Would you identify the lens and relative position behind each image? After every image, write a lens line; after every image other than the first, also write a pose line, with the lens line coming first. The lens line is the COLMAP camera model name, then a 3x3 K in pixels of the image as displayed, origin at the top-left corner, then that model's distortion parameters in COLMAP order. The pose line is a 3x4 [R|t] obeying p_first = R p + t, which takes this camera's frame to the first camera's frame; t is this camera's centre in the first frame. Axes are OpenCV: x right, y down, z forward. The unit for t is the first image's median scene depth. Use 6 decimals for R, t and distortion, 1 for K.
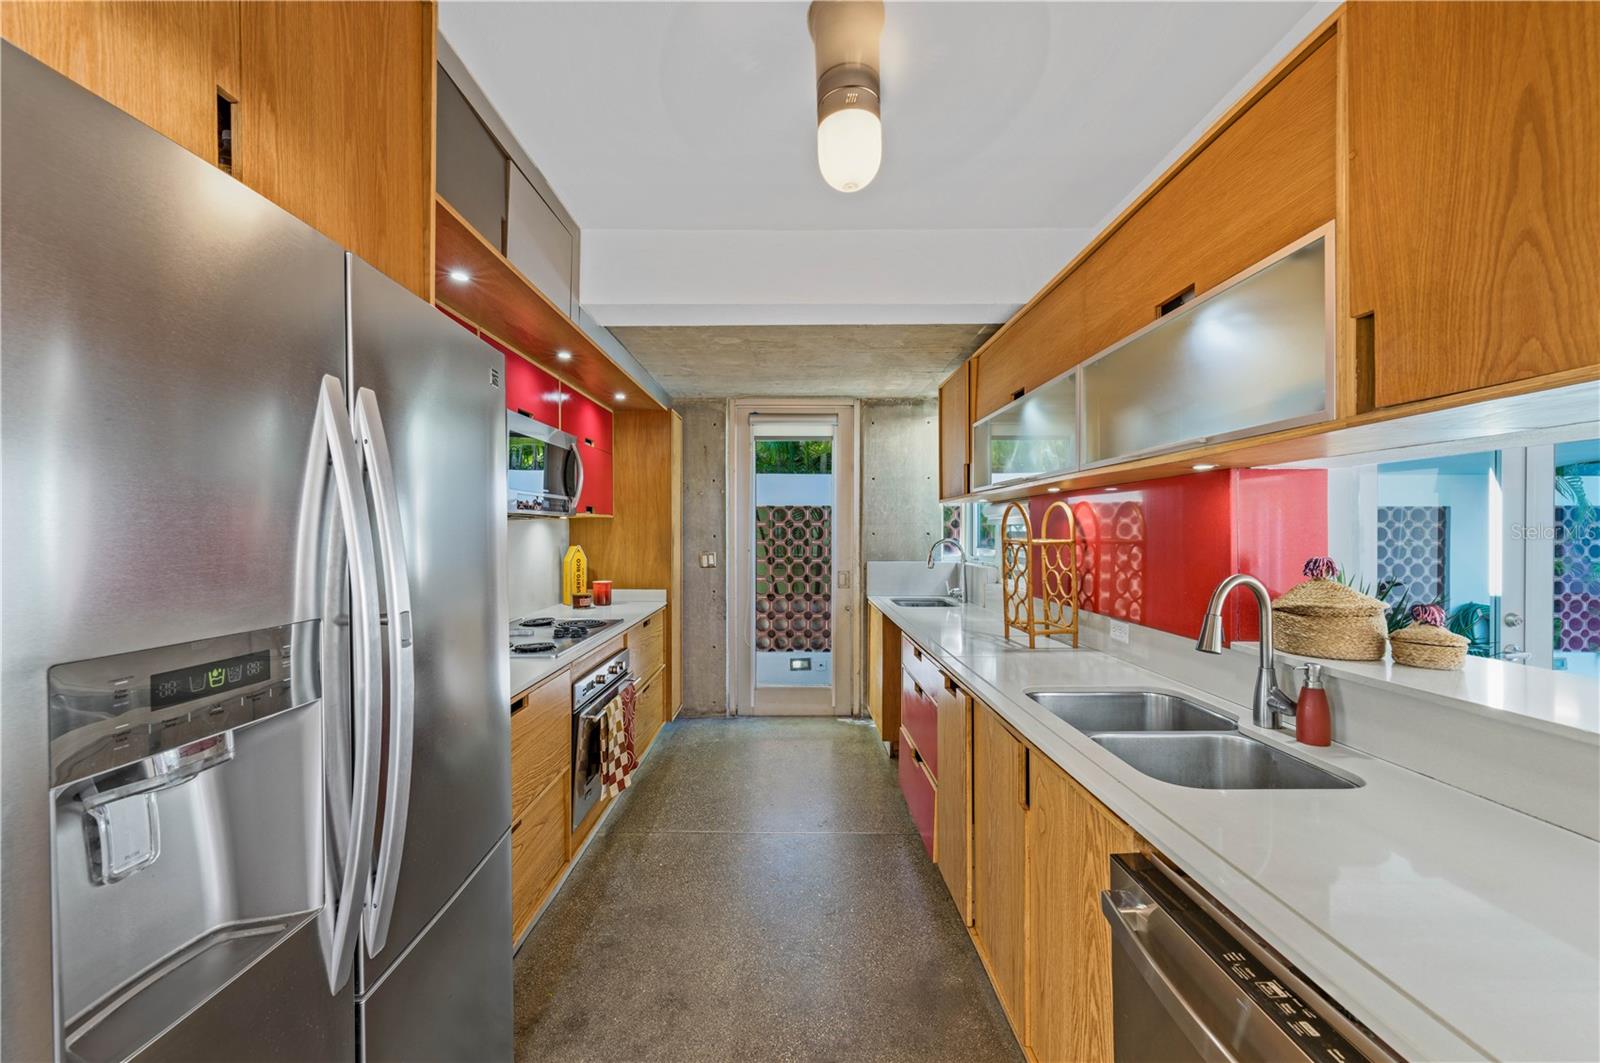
lens RADIAL K [[593.3, 0, 797.1], [0, 593.3, 533.6], [0, 0, 1]] dist [0.002246, -0.000669]
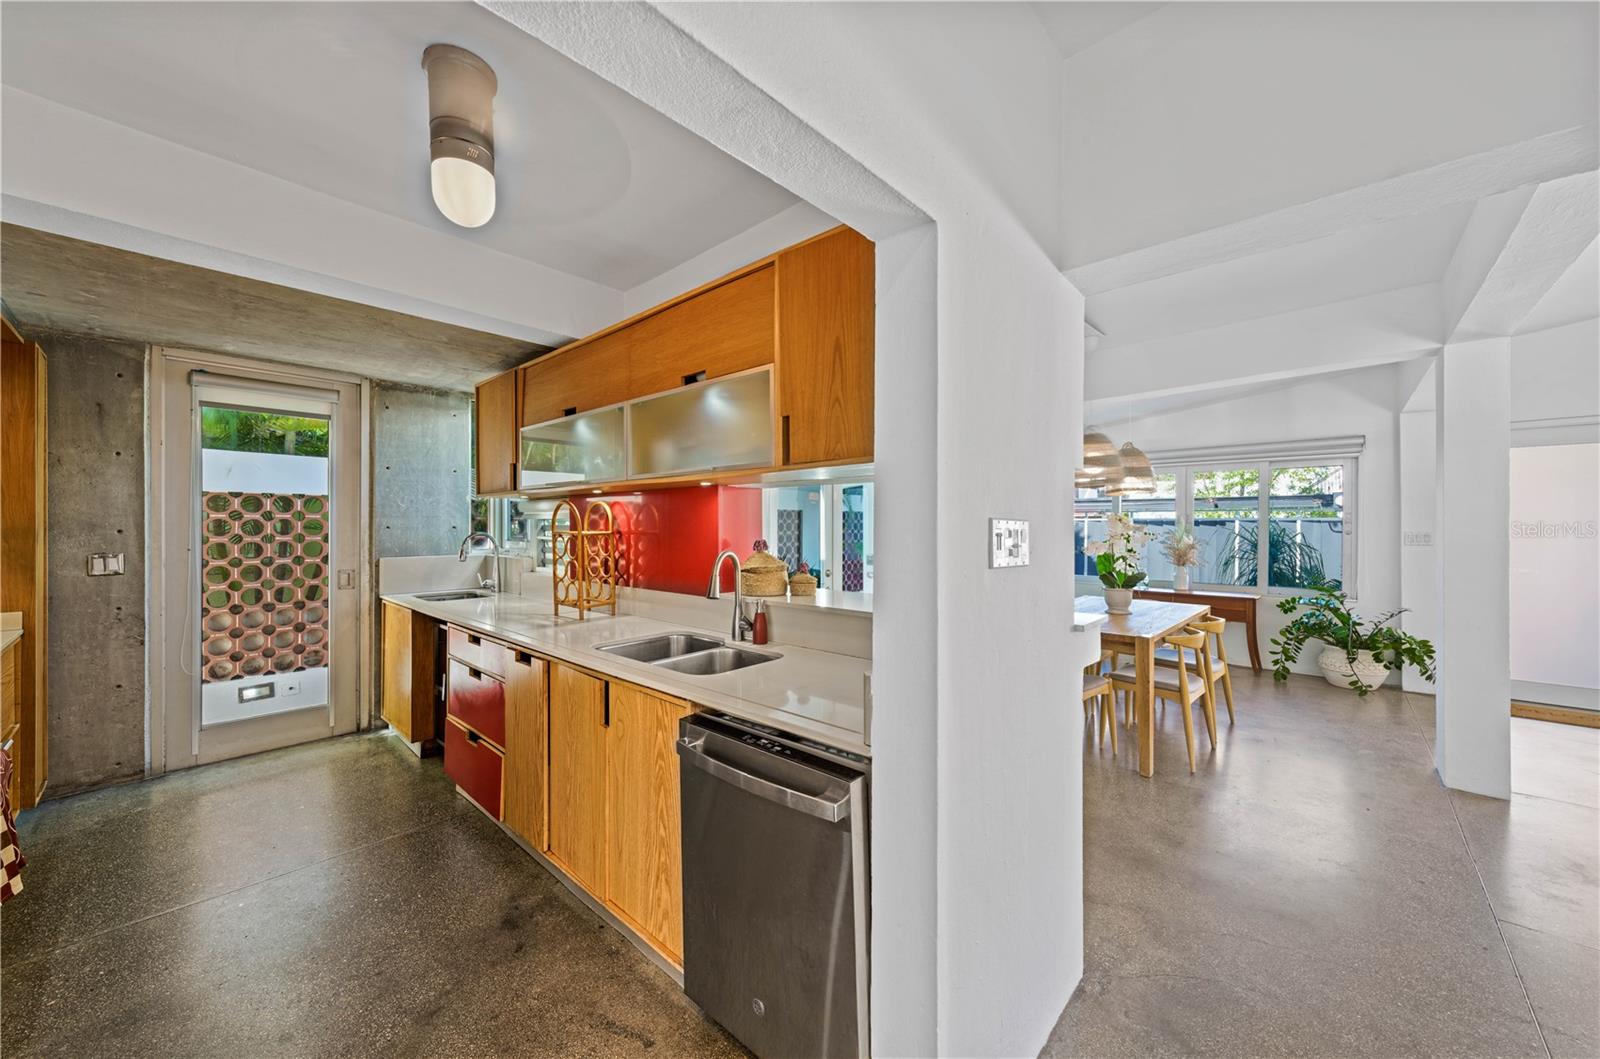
lens RADIAL K [[570.8, 0, 800.6], [0, 570.8, 525.0], [0, 0, 1]] dist [0.005404, 0.000300]
pose [[0.672228, 0.001067, 0.740344, -0.163517], [0.002762, 0.999988, -0.003948, 0.002784], [-0.740339, 0.004699, 0.672217, -0.123912]]
